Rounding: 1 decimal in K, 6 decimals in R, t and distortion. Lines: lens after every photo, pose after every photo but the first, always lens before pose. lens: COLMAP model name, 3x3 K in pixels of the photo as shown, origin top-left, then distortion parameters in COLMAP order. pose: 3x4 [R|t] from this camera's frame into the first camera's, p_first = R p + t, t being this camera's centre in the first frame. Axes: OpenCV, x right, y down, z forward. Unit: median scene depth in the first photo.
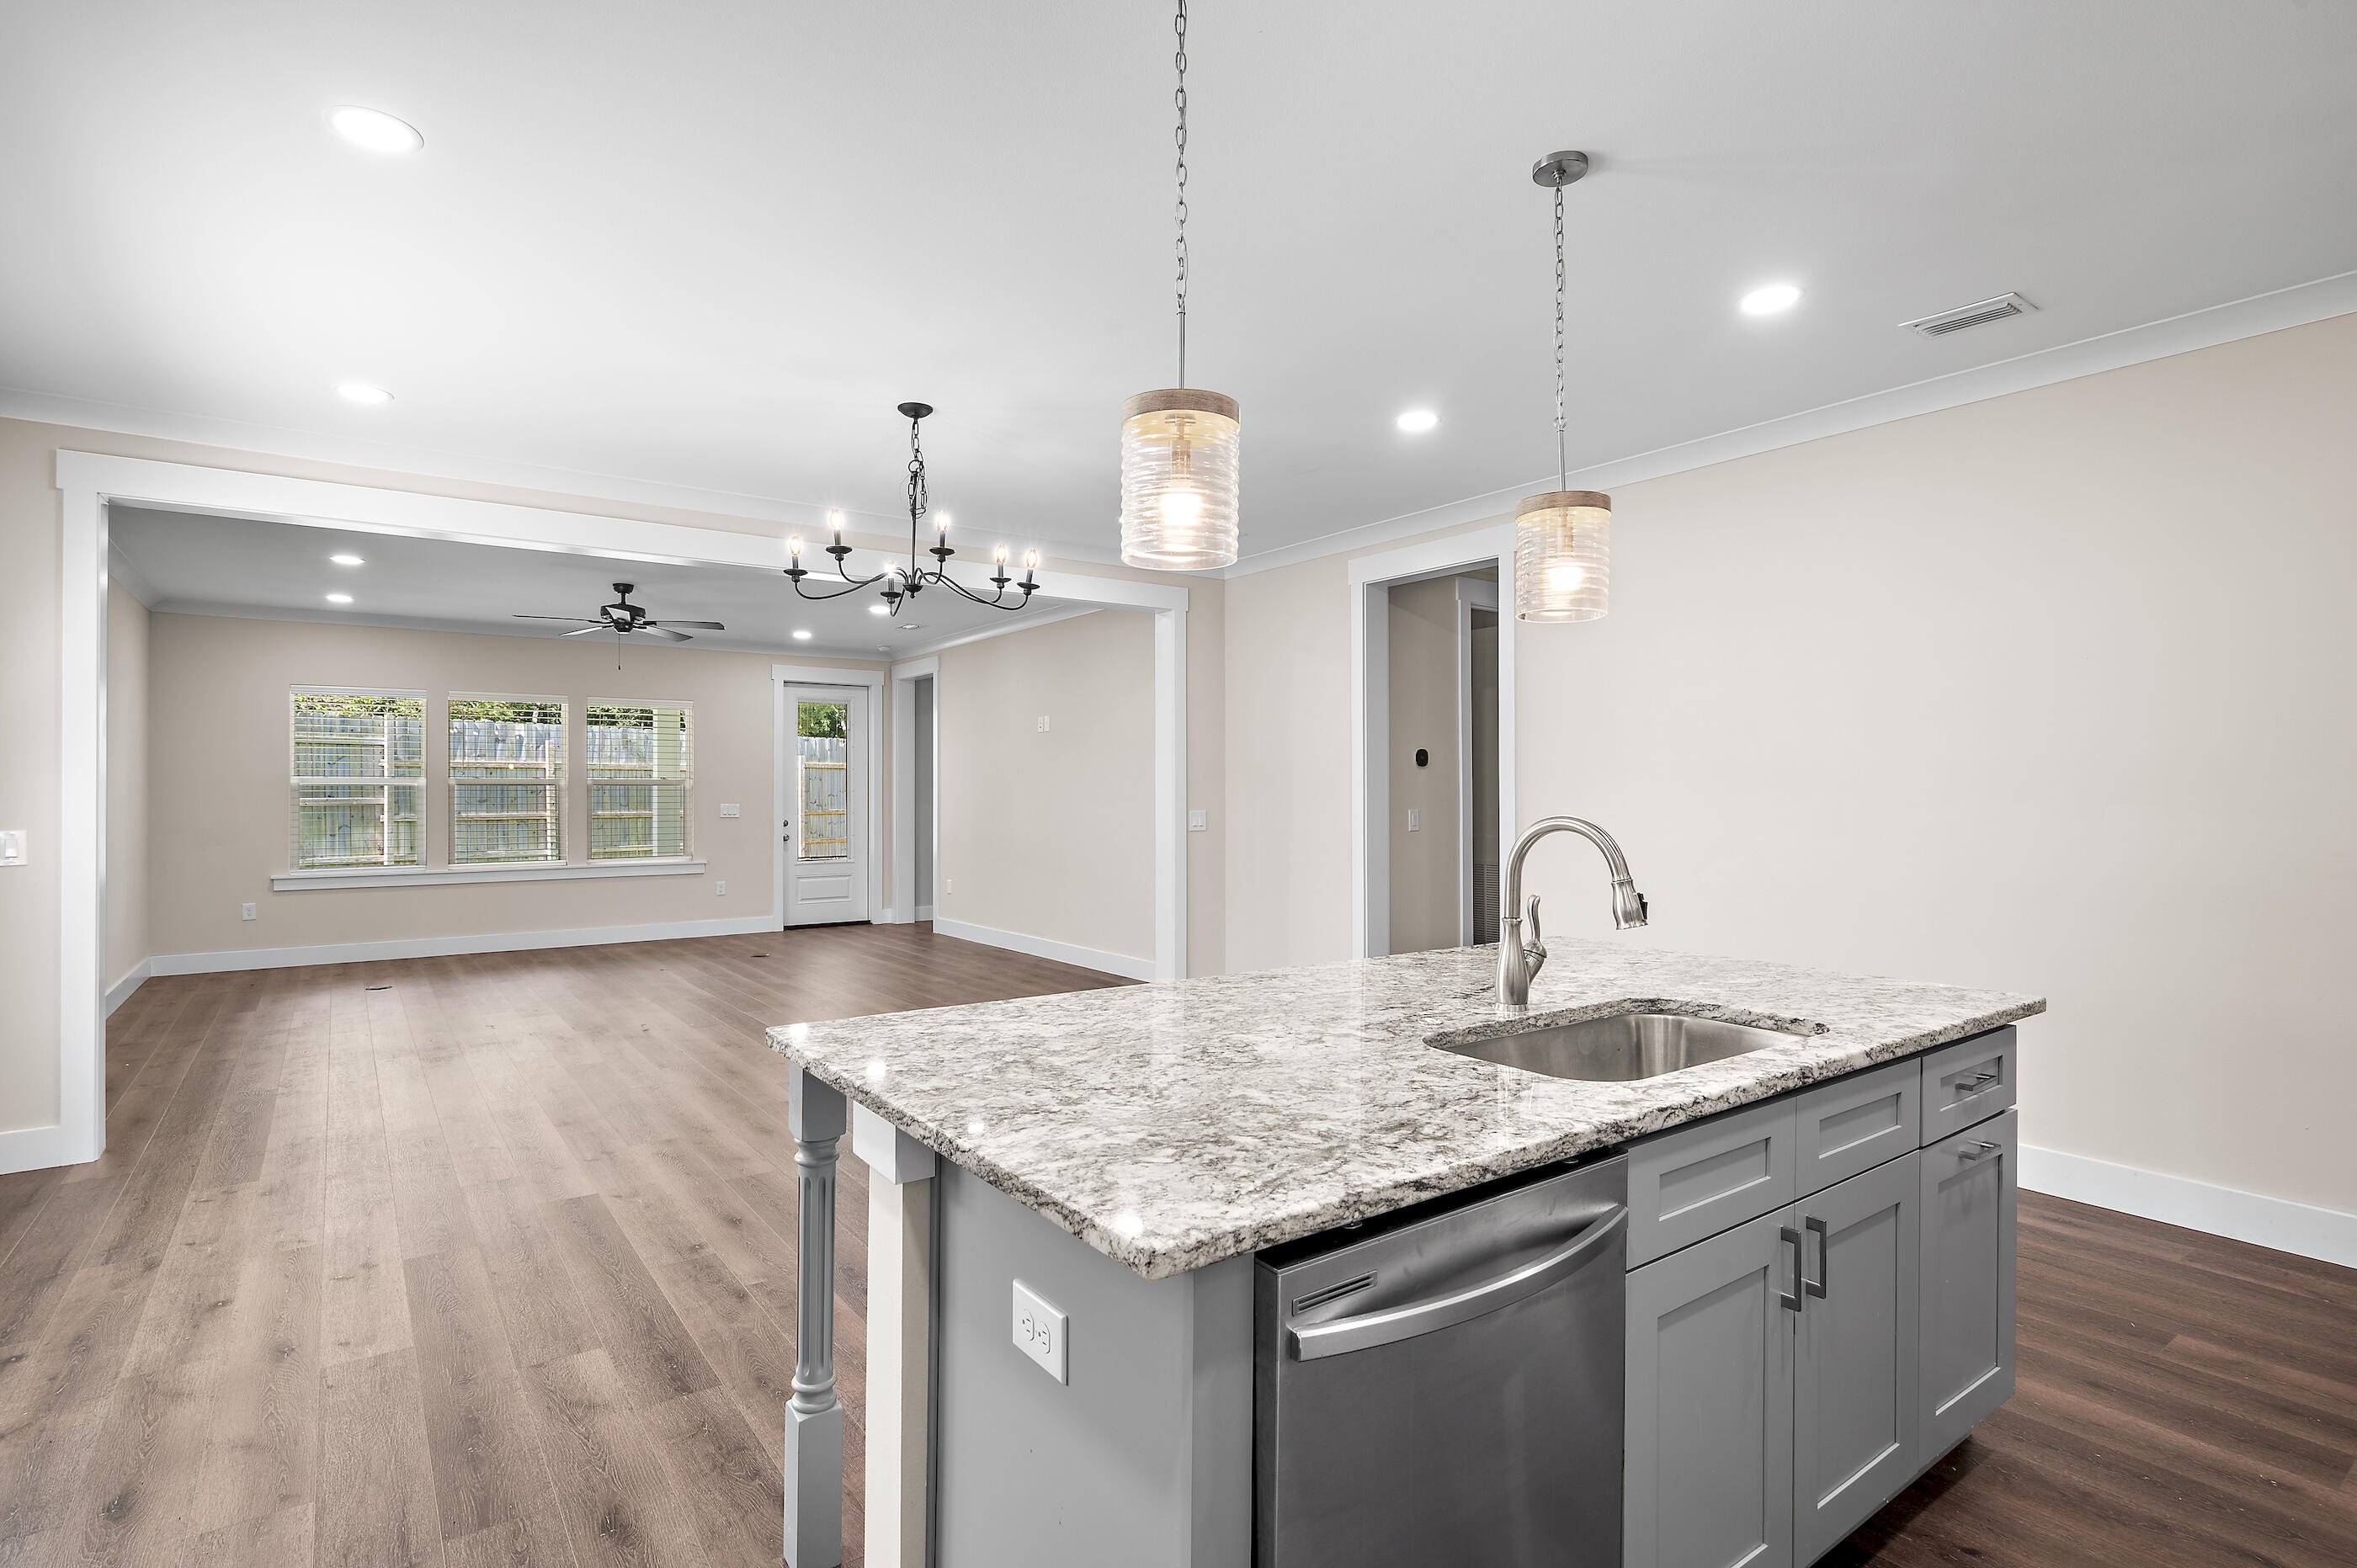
lens RADIAL K [[1150.3, 0, 1178.5], [0, 1150.3, 784.0], [0, 0, 1]] dist [-0.002320, -0.000214]
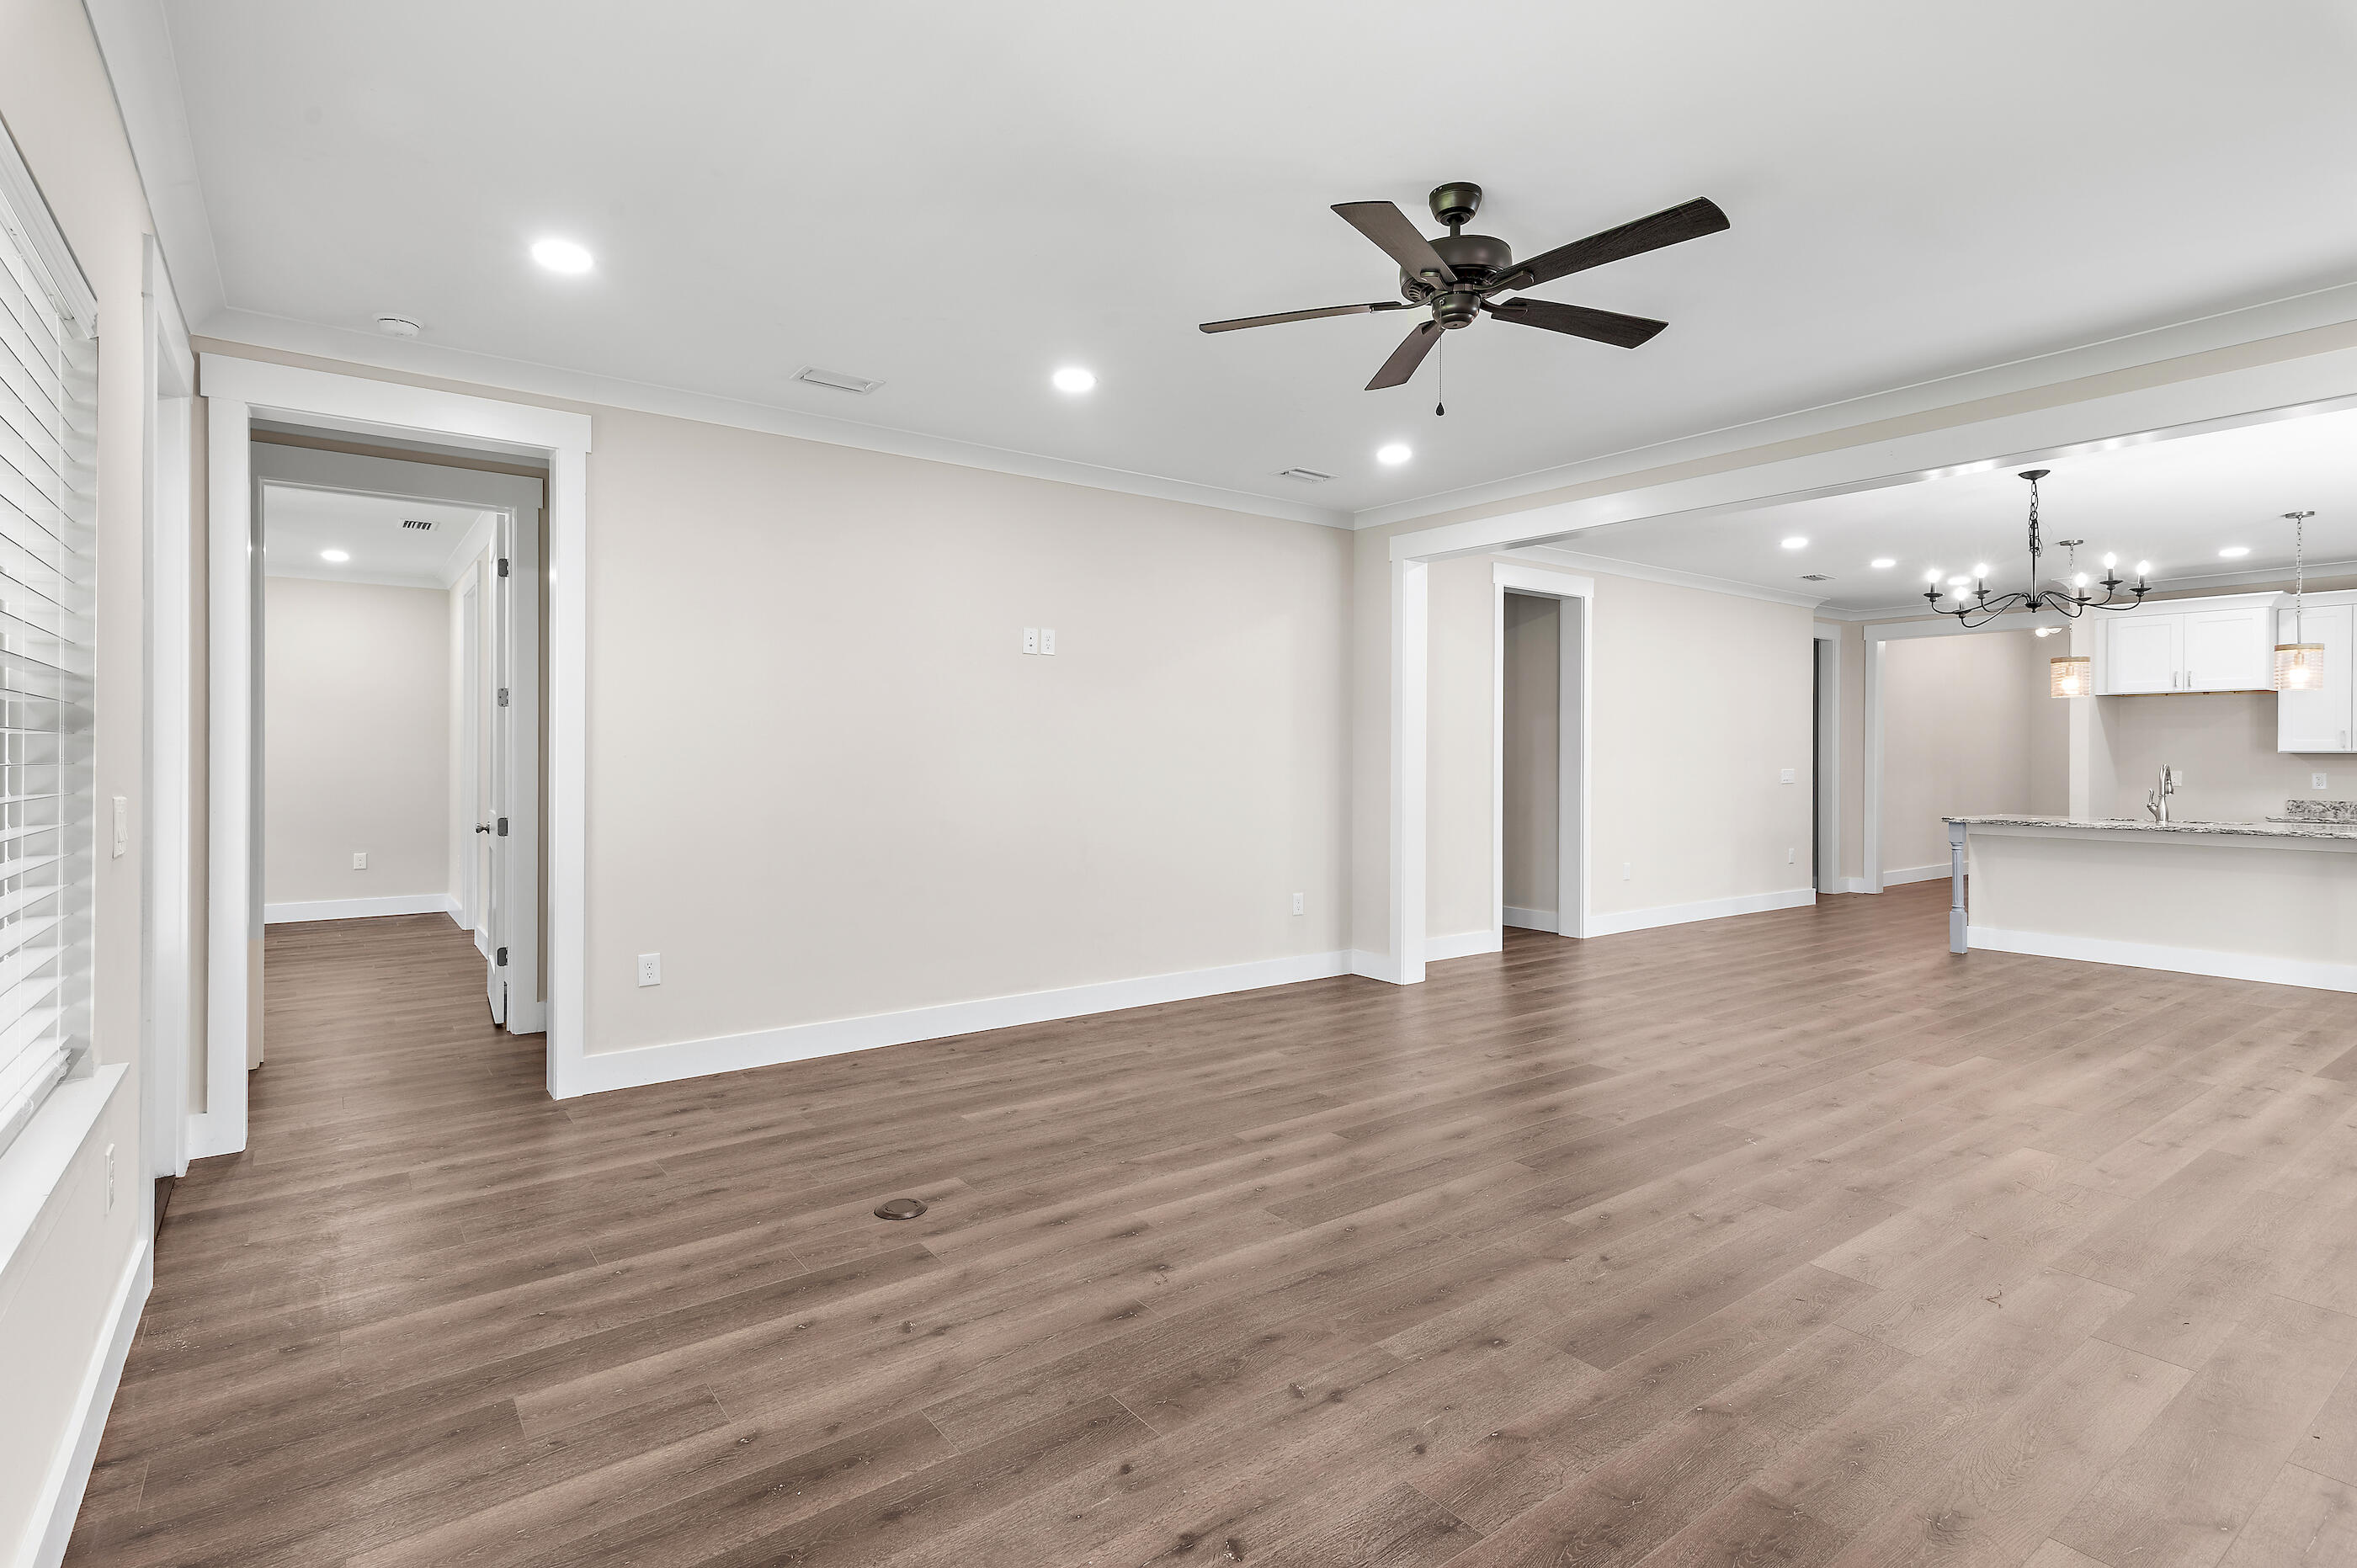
lens RADIAL K [[1149.3, 0, 1180.1], [0, 1149.3, 761.1], [0, 0, 1]] dist [0.017565, 0.000287]
pose [[-0.012197, -0.003388, 0.999920, -0.613717], [-0.011874, 0.999924, 0.003244, 0.007552], [-0.999855, -0.011833, -0.012237, 0.780487]]
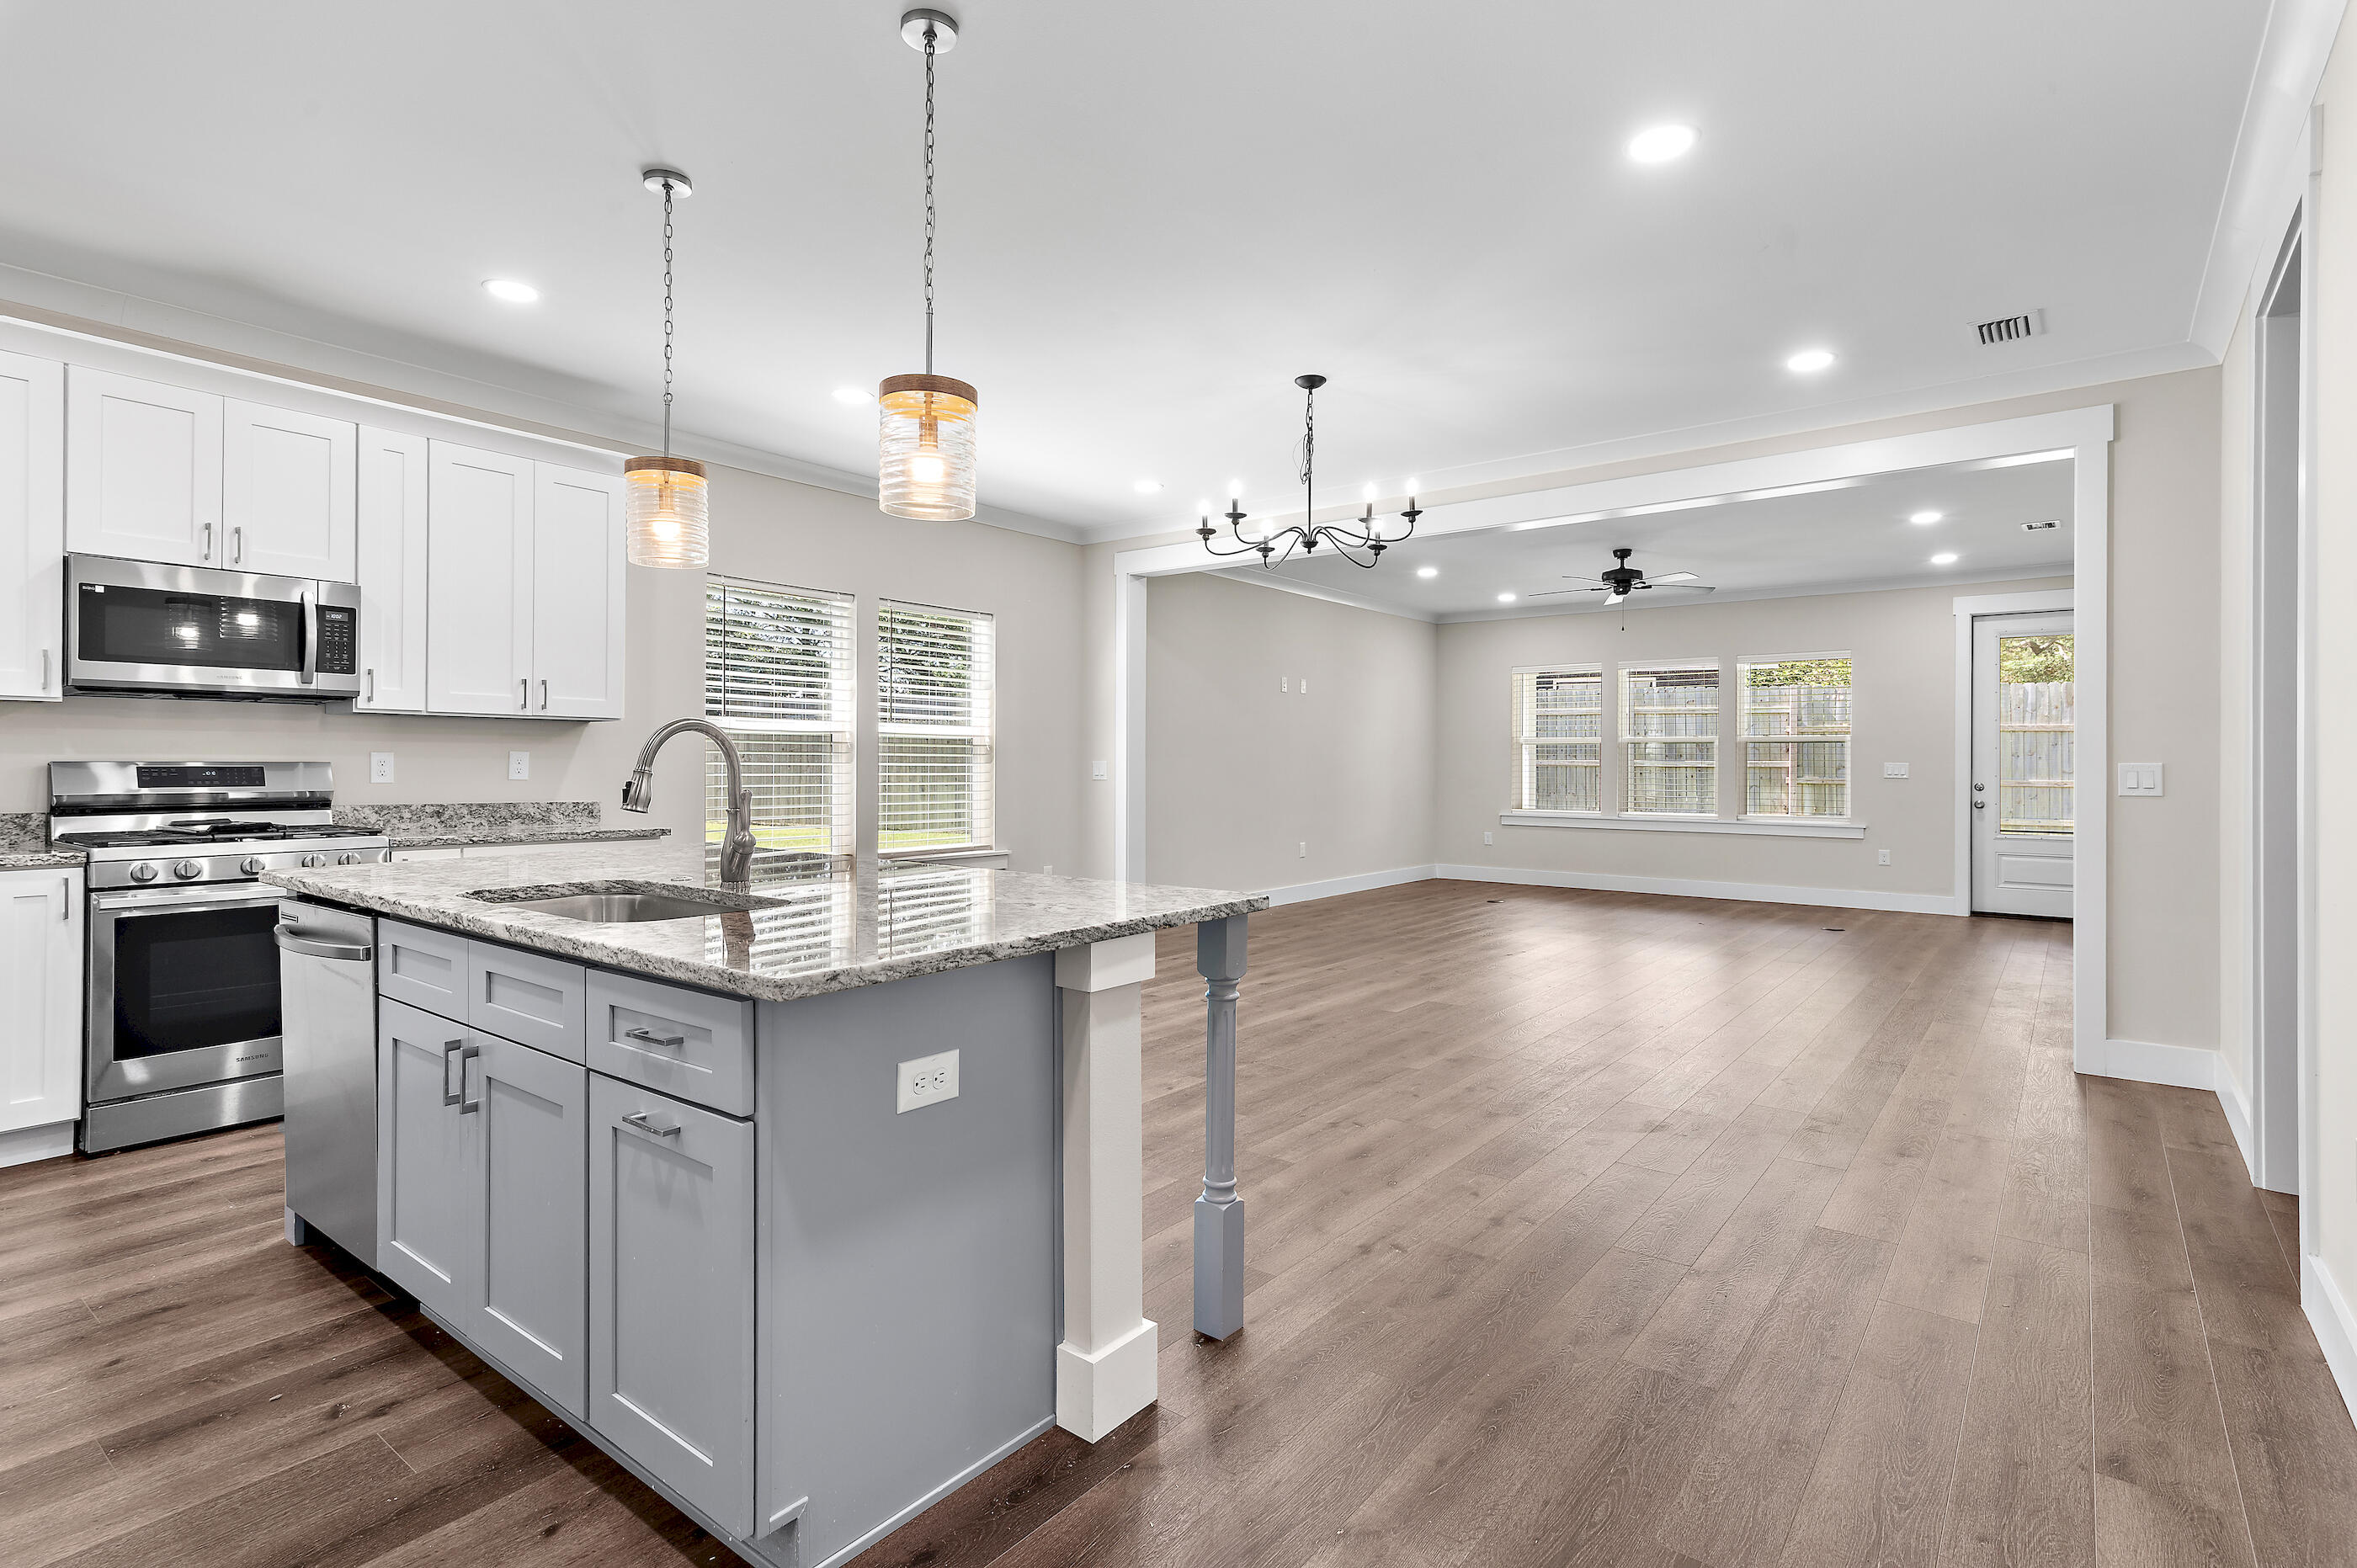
lens RADIAL K [[1150.3, 0, 1178.5], [0, 1150.3, 784.0], [0, 0, 1]] dist [-0.002320, -0.000214]
pose [[0.276641, 0.020408, -0.960757, 0.305555], [0.002289, 0.999758, 0.021895, 0.013281], [0.960971, -0.008256, 0.276527, 0.221786]]
